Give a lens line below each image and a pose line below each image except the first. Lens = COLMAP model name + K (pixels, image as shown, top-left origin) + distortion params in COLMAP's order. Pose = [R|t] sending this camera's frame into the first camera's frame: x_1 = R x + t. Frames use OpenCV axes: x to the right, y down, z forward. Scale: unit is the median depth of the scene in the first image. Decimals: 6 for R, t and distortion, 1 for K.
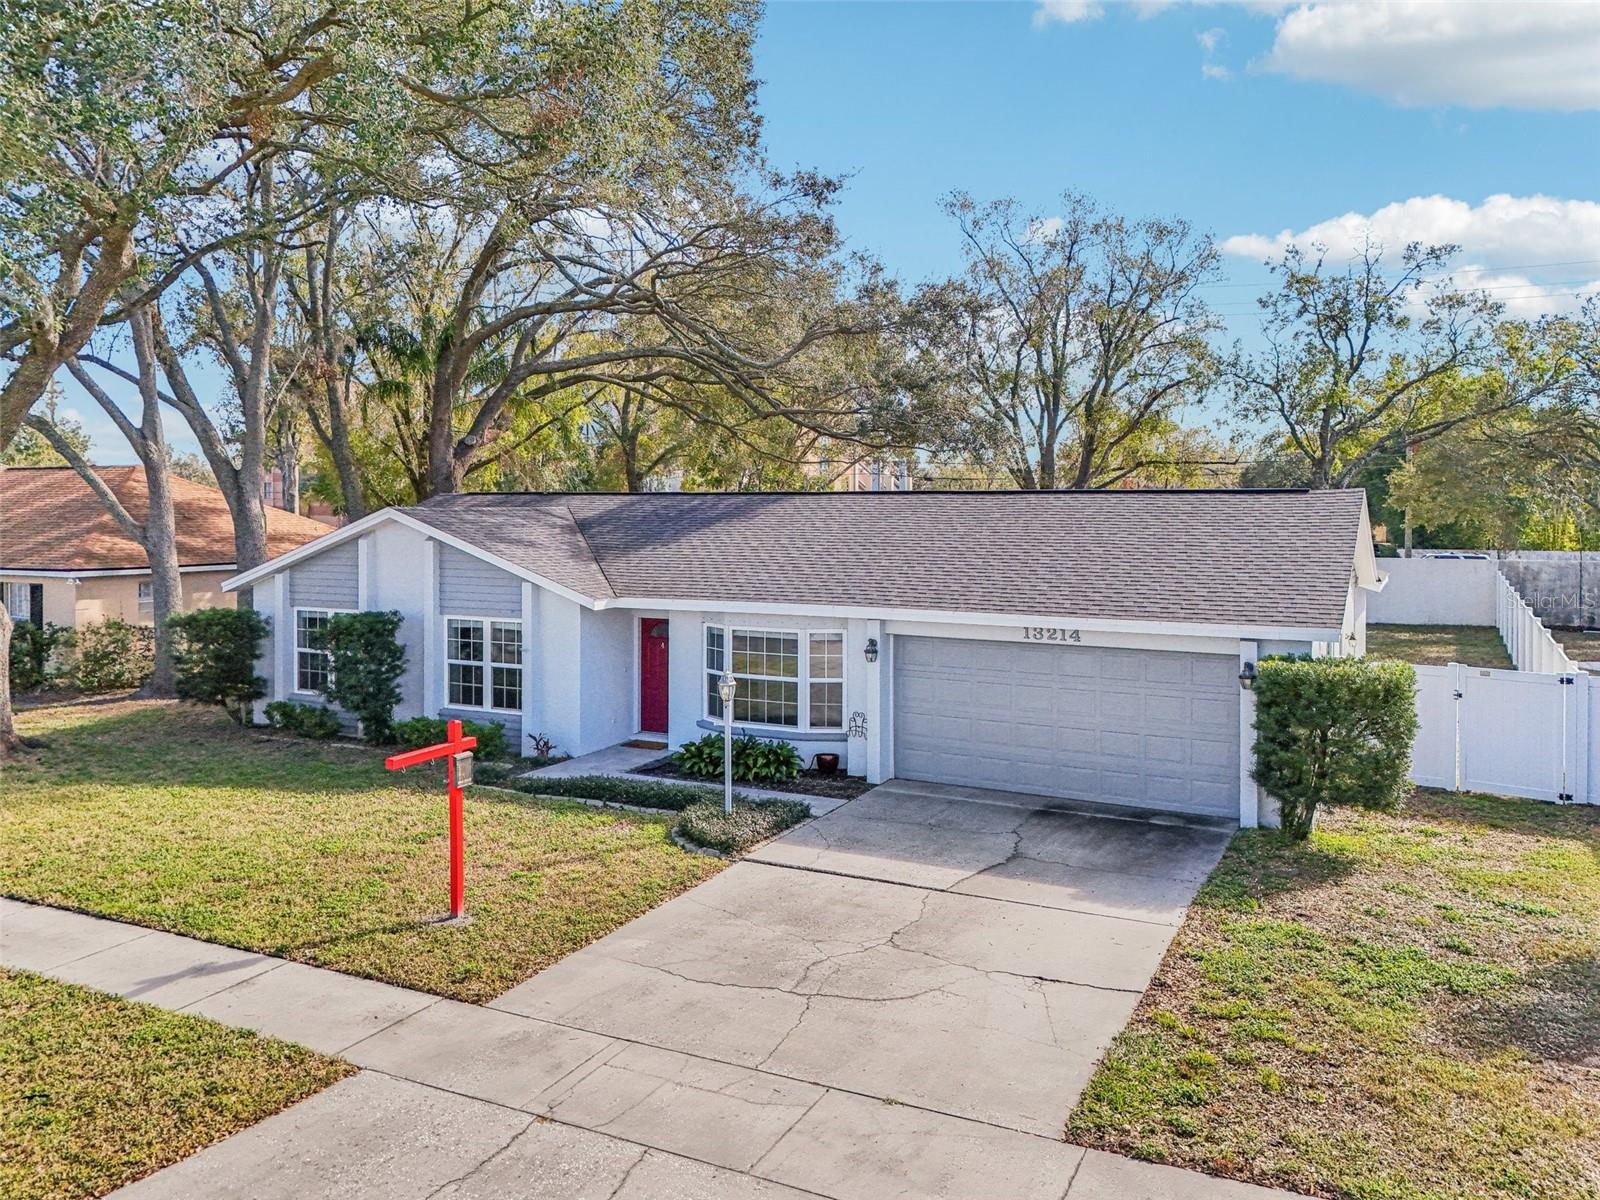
lens RADIAL K [[1222.8, 0, 809.3], [0, 1222.8, 578.7], [0, 0, 1]] dist [0.036289, -0.005587]
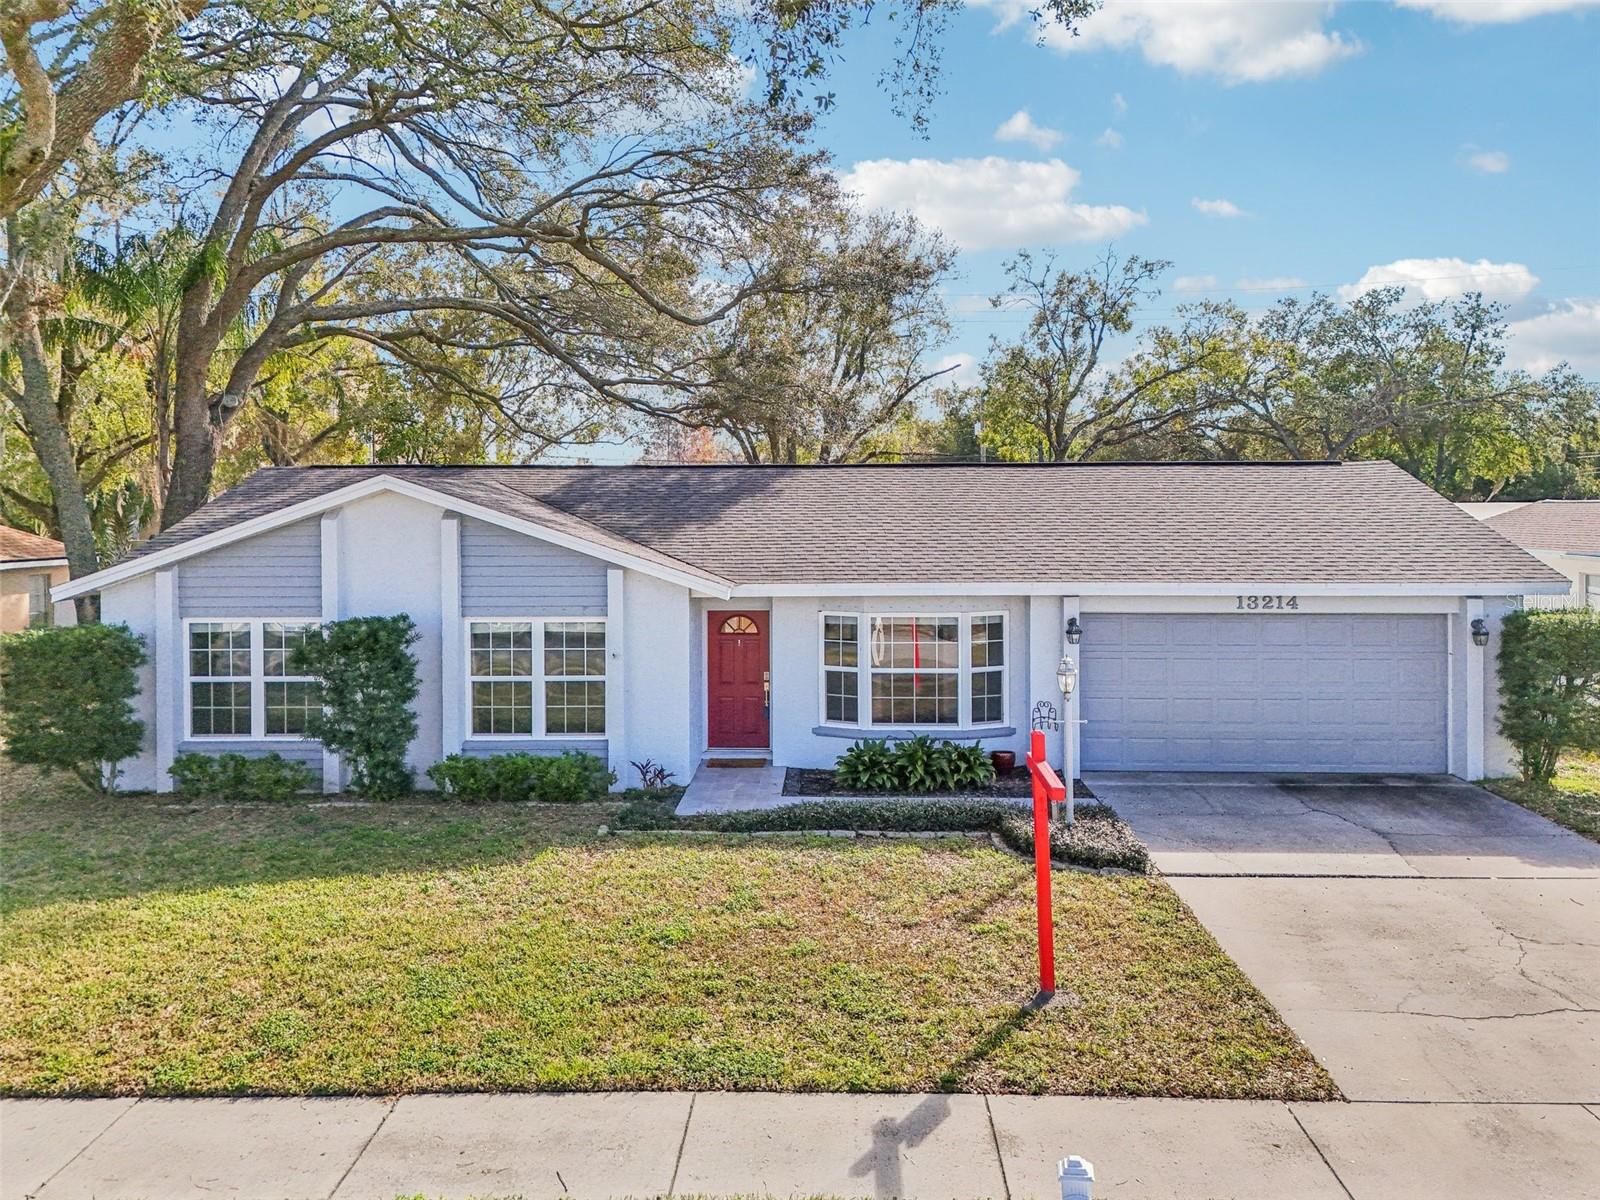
lens RADIAL K [[1222.8, 0, 809.3], [0, 1222.8, 578.7], [0, 0, 1]] dist [0.036289, -0.005587]
pose [[0.901670, -0.030596, 0.431342, -0.486560], [0.031192, 0.999497, 0.005693, 0.008719], [-0.431299, 0.008321, 0.902171, 0.254985]]
